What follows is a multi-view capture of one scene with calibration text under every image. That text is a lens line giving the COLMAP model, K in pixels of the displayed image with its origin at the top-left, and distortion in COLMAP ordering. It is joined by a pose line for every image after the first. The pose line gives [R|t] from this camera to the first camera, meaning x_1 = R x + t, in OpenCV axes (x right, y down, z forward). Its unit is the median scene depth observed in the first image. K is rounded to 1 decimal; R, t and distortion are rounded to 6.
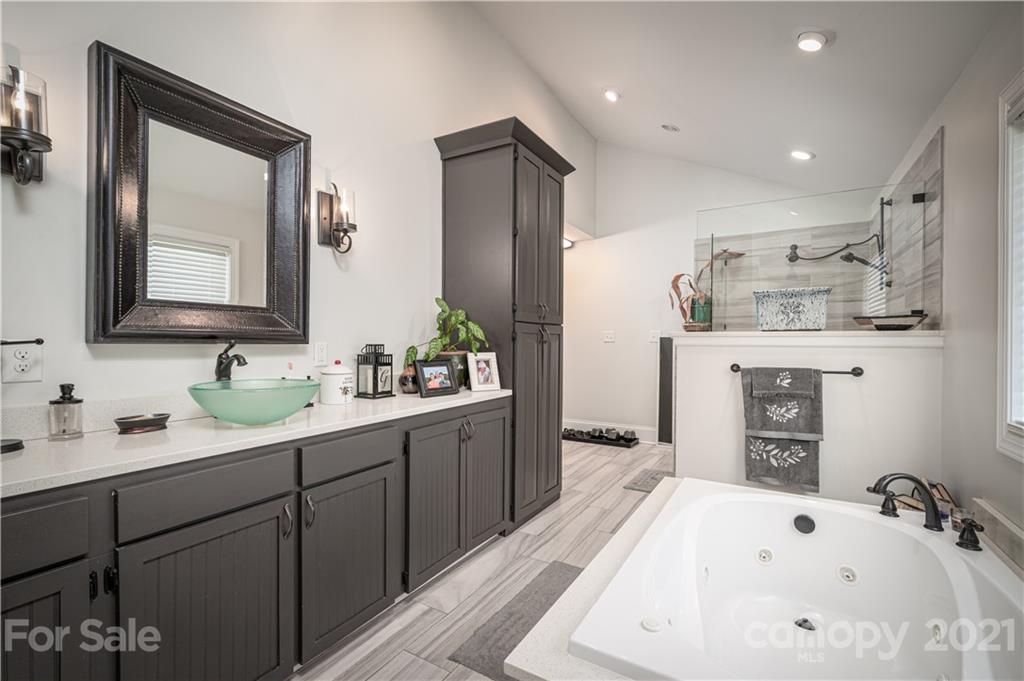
lens RADIAL K [[432.1, 0, 512.0], [0, 432.1, 340.5], [0, 0, 1]] dist [-0.002958, -0.000212]
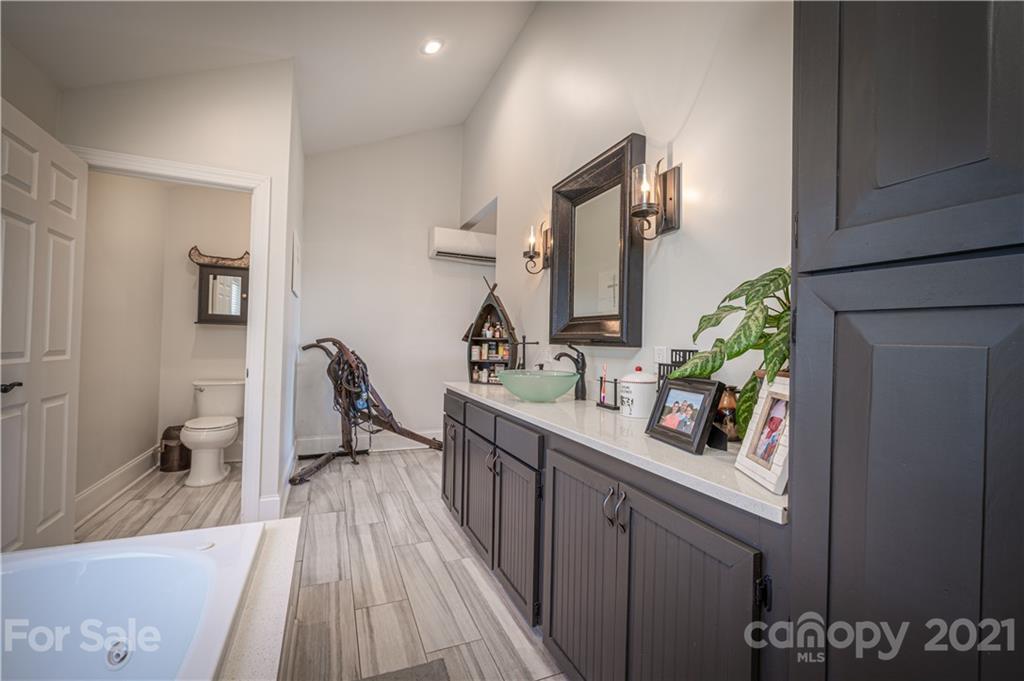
lens RADIAL K [[432.1, 0, 512.0], [0, 432.1, 340.5], [0, 0, 1]] dist [-0.002958, -0.000212]
pose [[-0.577631, -0.022727, -0.815981, 0.441801], [-0.024677, 0.999642, -0.010373, 0.008992], [0.815925, 0.014145, -0.577985, 1.278354]]
